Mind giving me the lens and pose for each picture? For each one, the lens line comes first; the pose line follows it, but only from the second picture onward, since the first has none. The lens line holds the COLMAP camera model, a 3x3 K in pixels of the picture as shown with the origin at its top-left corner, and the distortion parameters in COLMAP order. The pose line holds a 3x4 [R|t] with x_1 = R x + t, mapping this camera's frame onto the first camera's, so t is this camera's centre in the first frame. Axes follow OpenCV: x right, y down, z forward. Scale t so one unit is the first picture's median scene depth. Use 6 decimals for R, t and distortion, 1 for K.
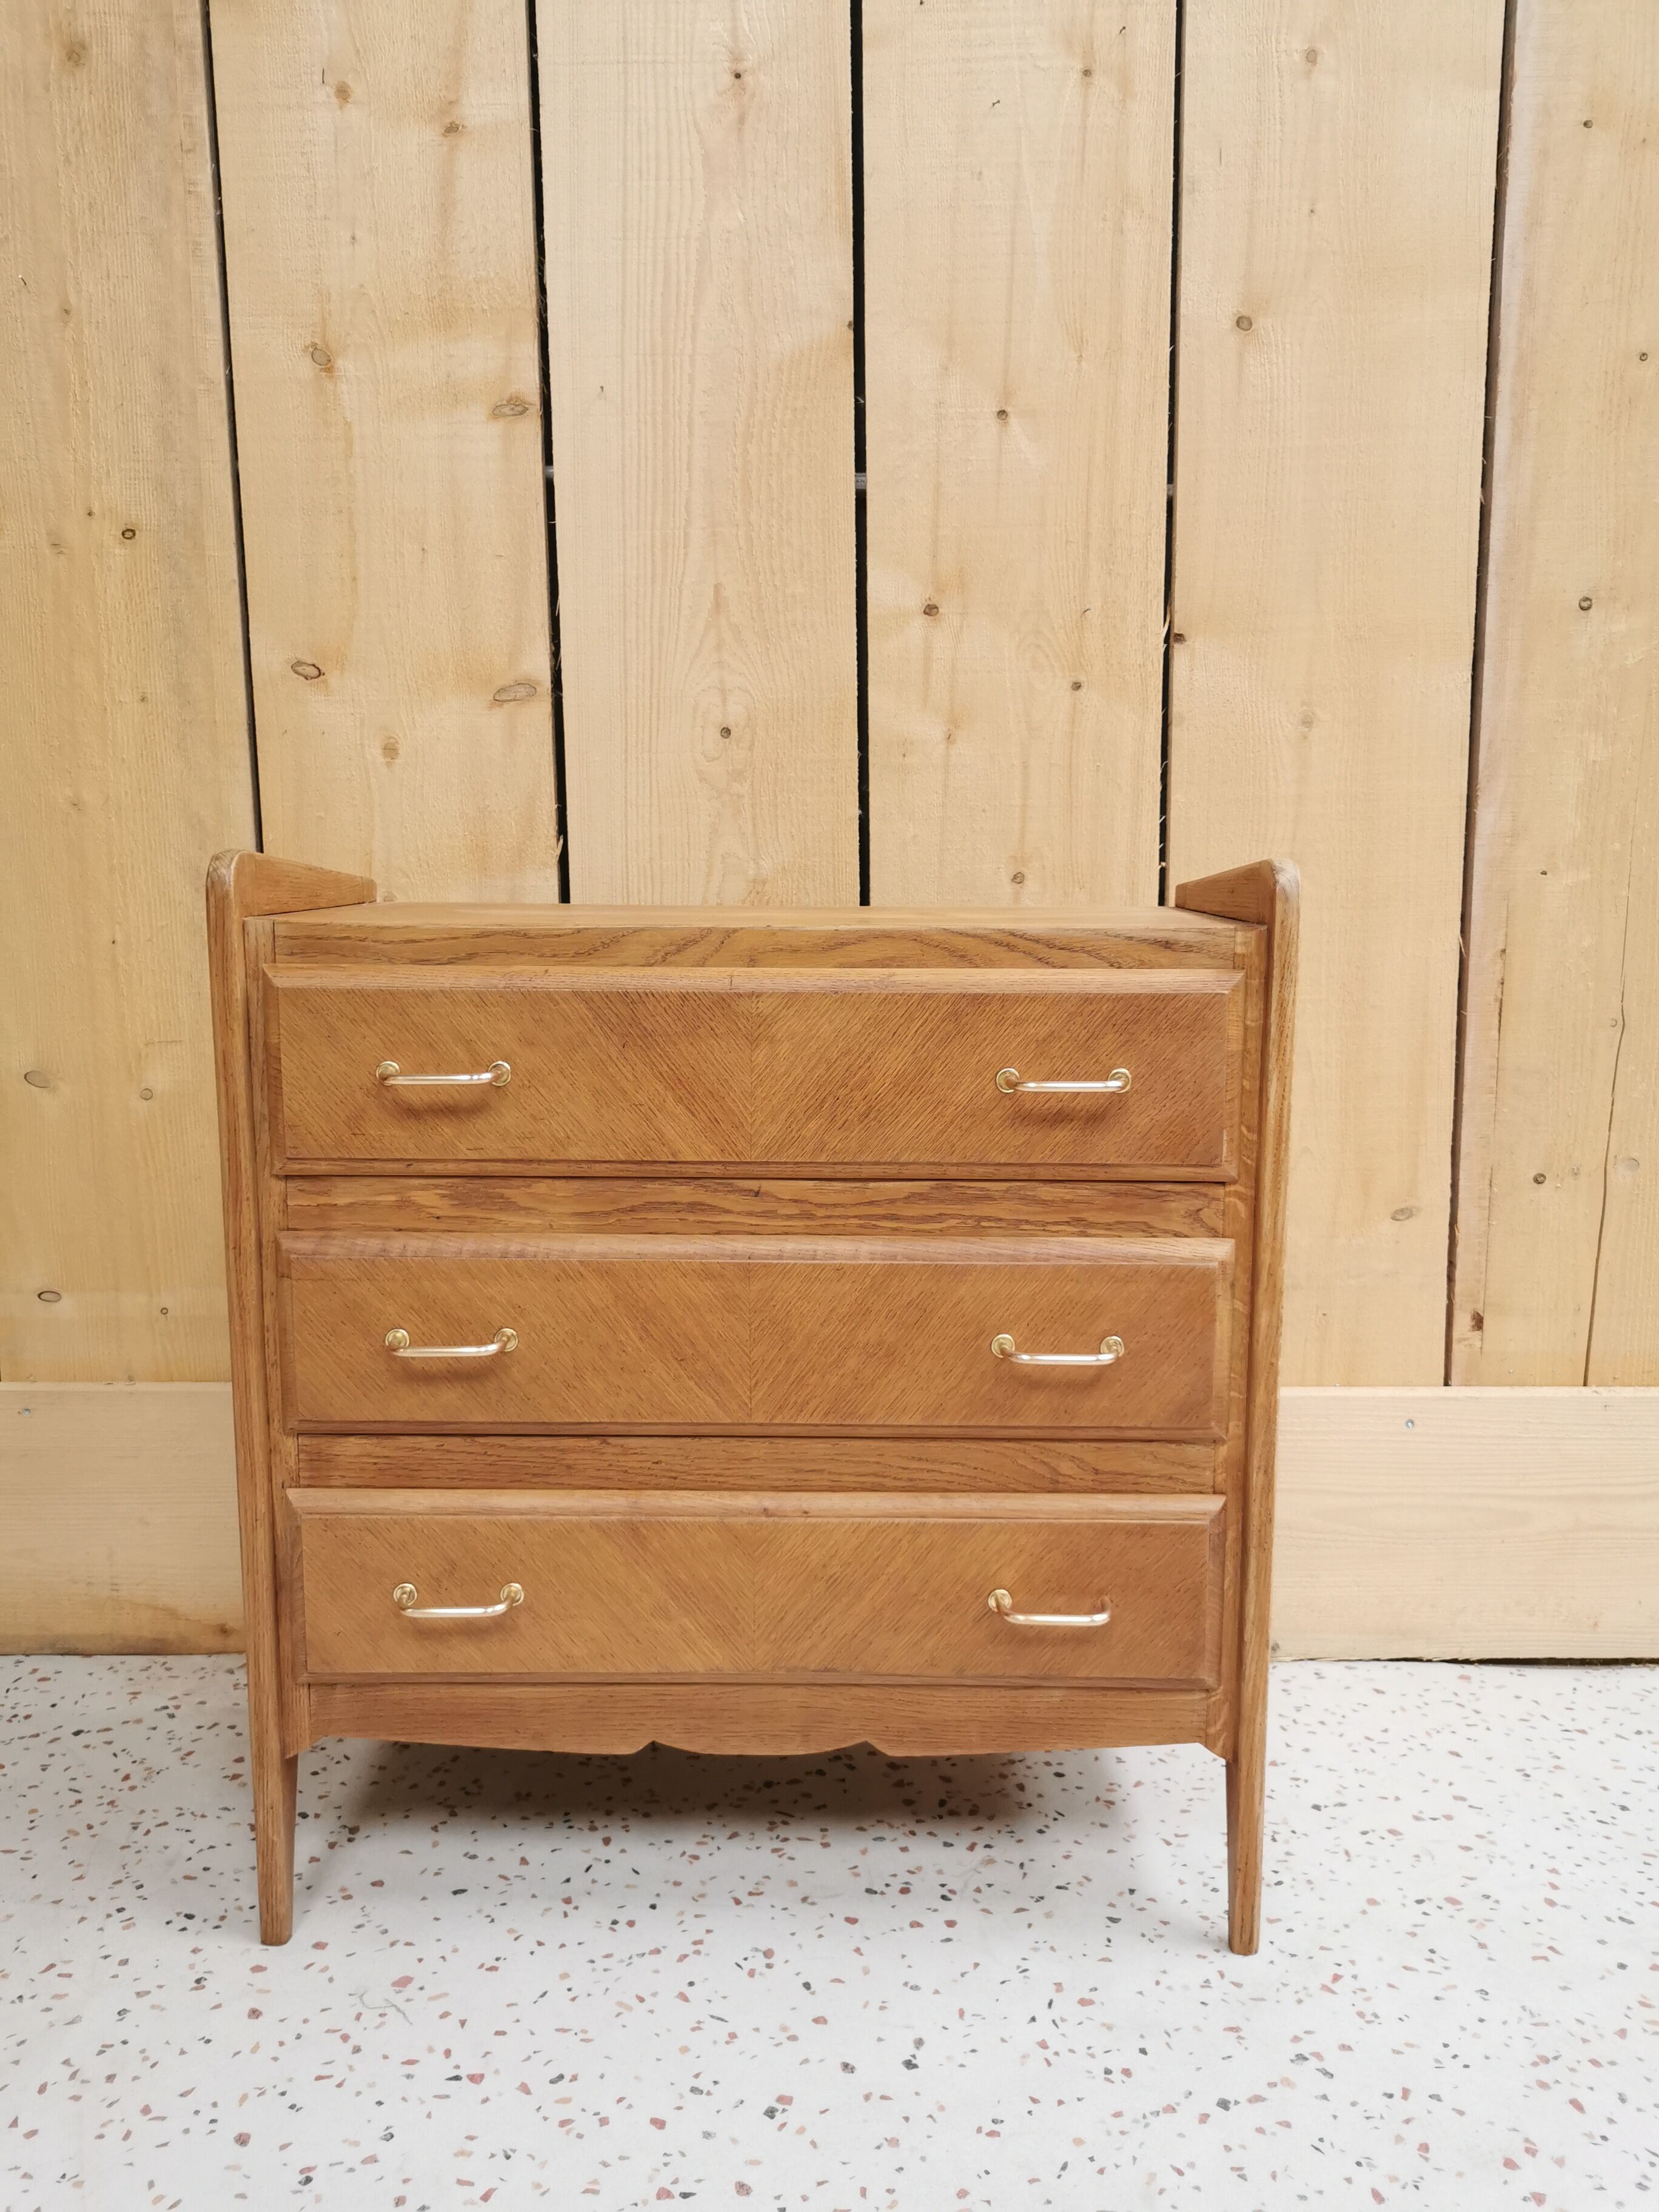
lens RADIAL K [[1731.8, 0, 820.5], [0, 1731.8, 1111.3], [0, 0, 1]] dist [0.023847, -0.014354]
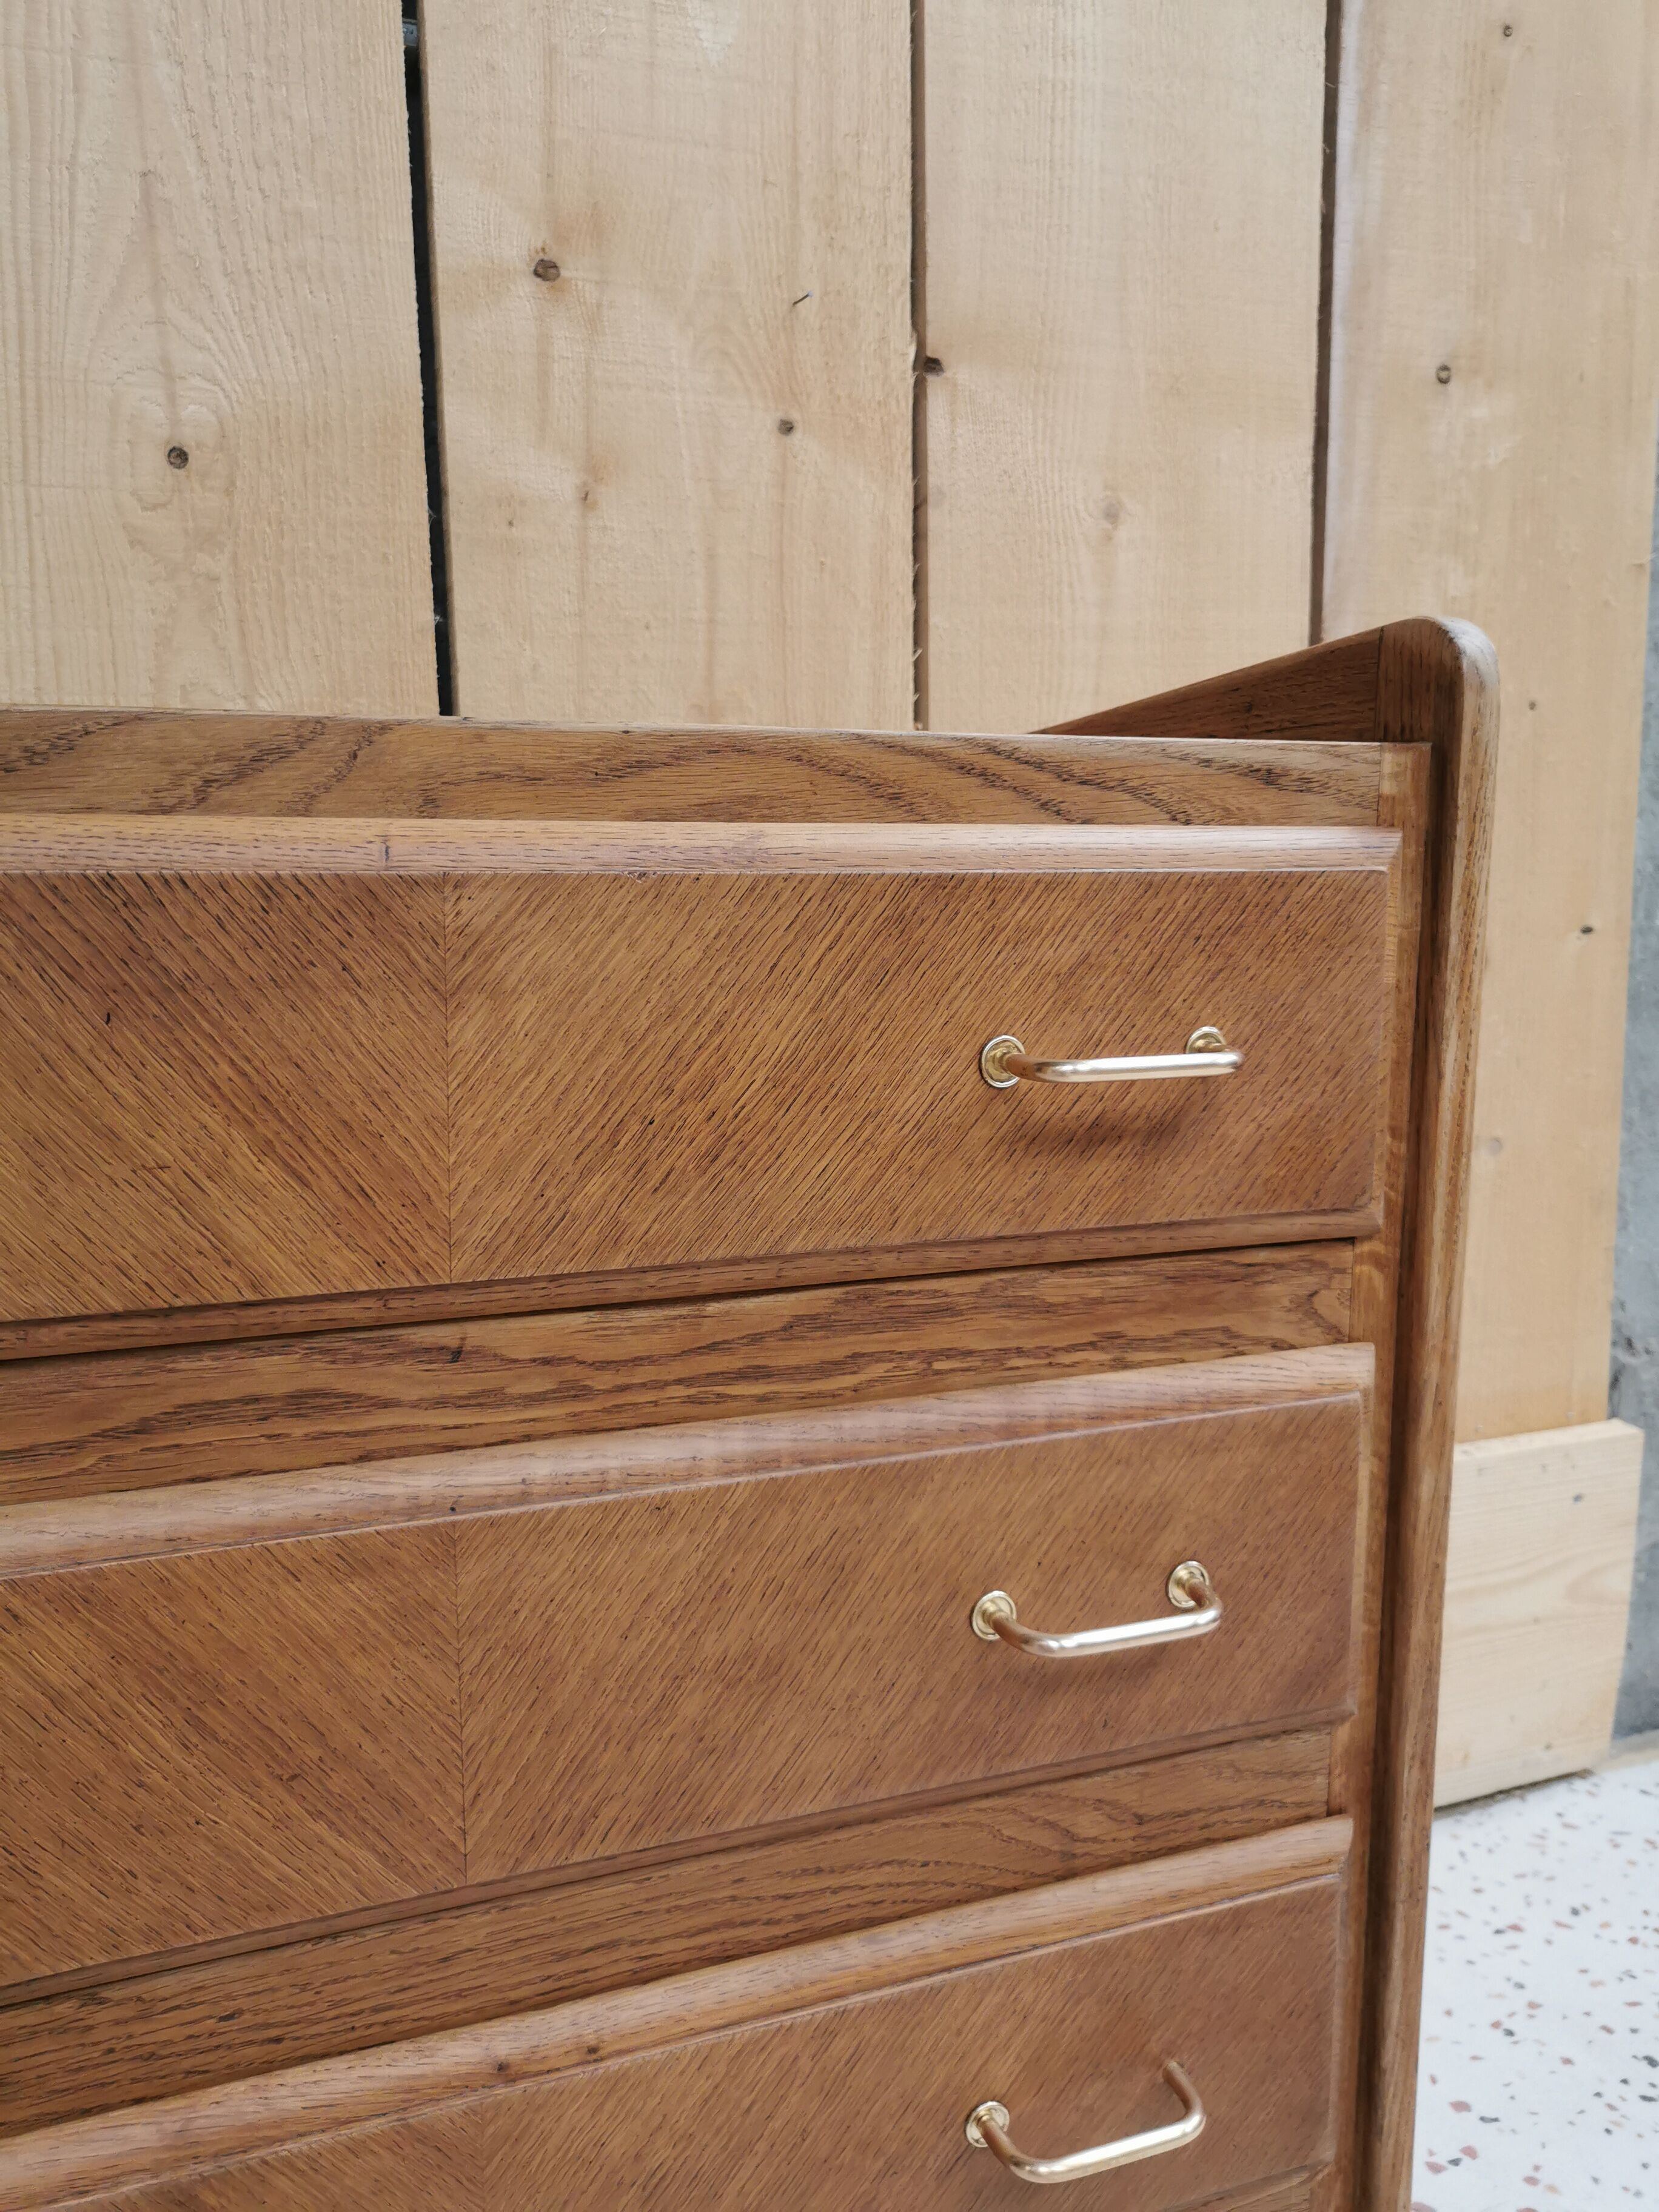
lens RADIAL K [[1731.8, 0, 830.3], [0, 1731.8, 1110.8], [0, 0, 1]] dist [0.023847, -0.014354]
pose [[0.926429, -0.056430, 0.372215, -0.104703], [0.057085, 0.998326, 0.009271, -0.011025], [-0.372115, 0.012659, 0.928100, 0.554643]]
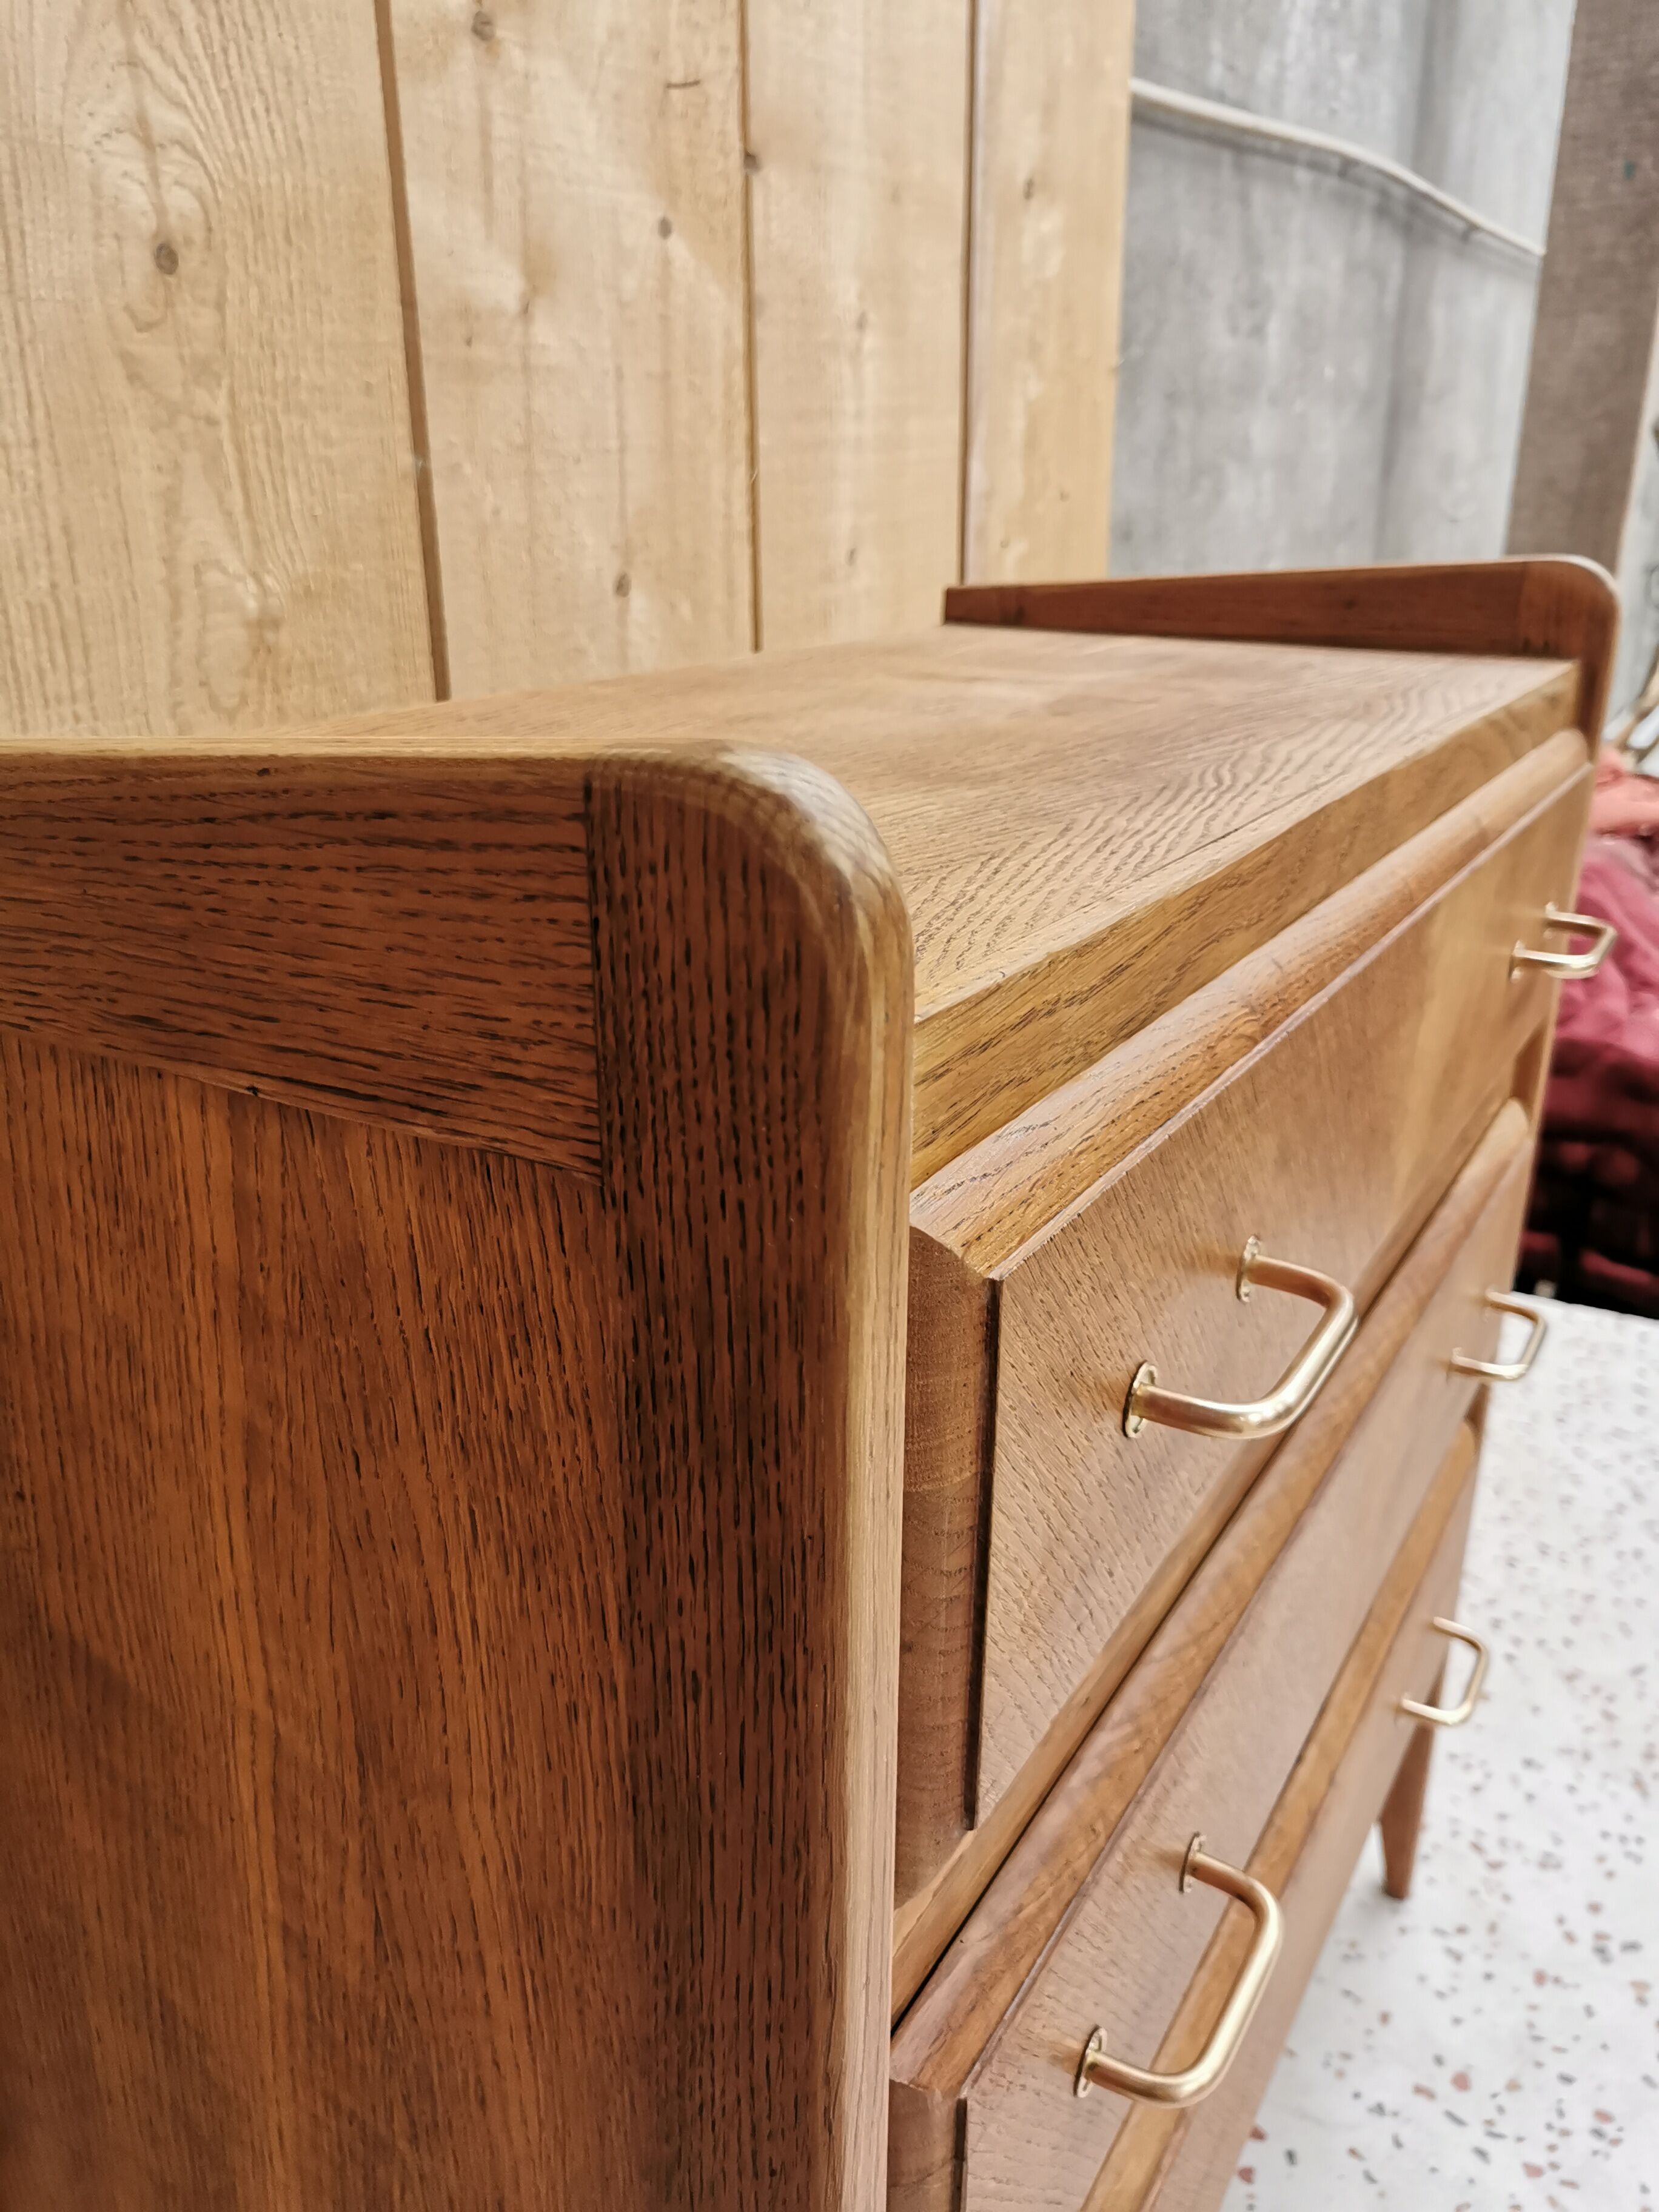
lens RADIAL K [[1731.8, 0, 836.8], [0, 1731.8, 1101.8], [0, 0, 1]] dist [0.023847, -0.014354]
pose [[0.495583, -0.300380, 0.814966, -0.489425], [0.126432, 0.953249, 0.274465, -0.158445], [-0.859309, -0.032982, 0.510392, 0.845757]]
